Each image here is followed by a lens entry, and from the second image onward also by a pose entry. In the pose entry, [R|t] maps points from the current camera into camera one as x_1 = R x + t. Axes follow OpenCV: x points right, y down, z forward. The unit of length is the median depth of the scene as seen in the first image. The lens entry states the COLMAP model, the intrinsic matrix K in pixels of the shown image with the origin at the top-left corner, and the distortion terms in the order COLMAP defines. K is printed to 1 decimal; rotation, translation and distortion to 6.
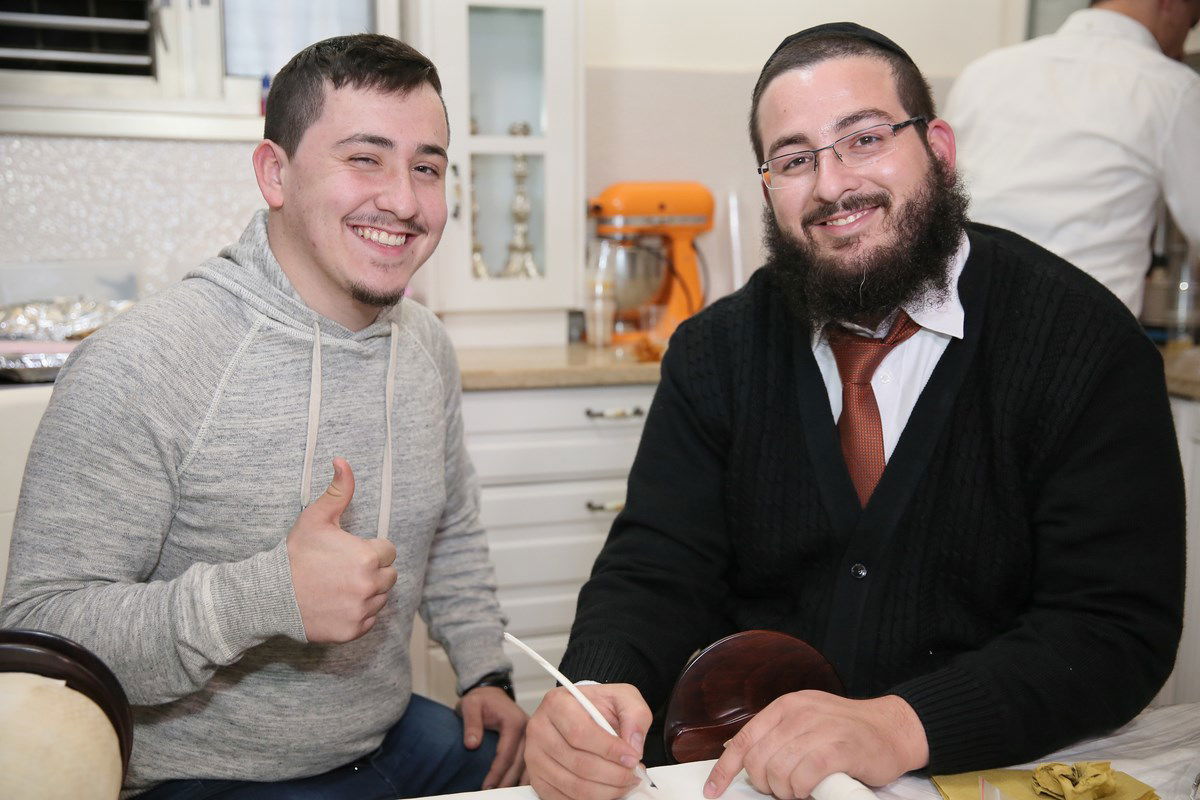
lens RADIAL K [[1311.9, 0, 593.2], [0, 1311.9, 407.9], [0, 0, 1]] dist [0.088076, 0.000000]
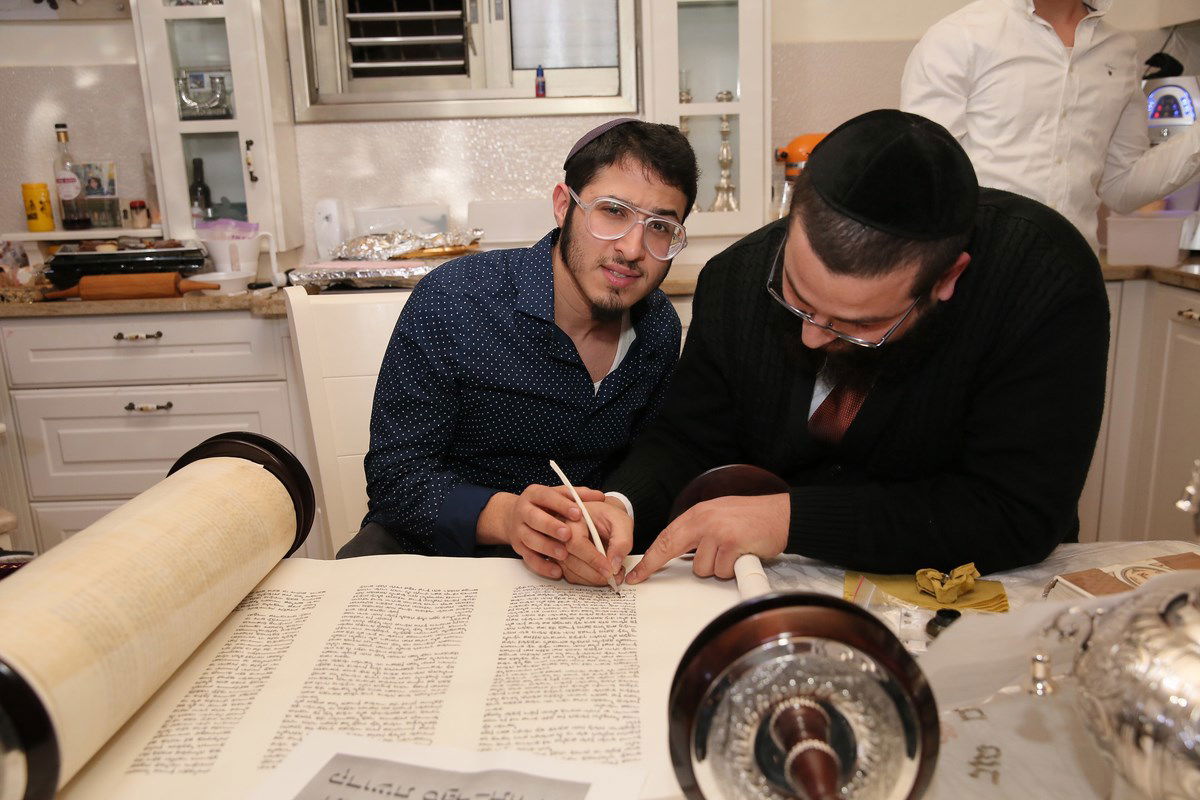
lens RADIAL K [[1033.9, 0, 593.3], [0, 1033.9, 393.1], [0, 0, 1]] dist [0.017133, 0.004249]
pose [[0.955429, 0.032753, -0.293399, 0.138687], [-0.011816, 0.997273, 0.072851, 0.008371], [0.294984, -0.066137, 0.953210, -0.032683]]
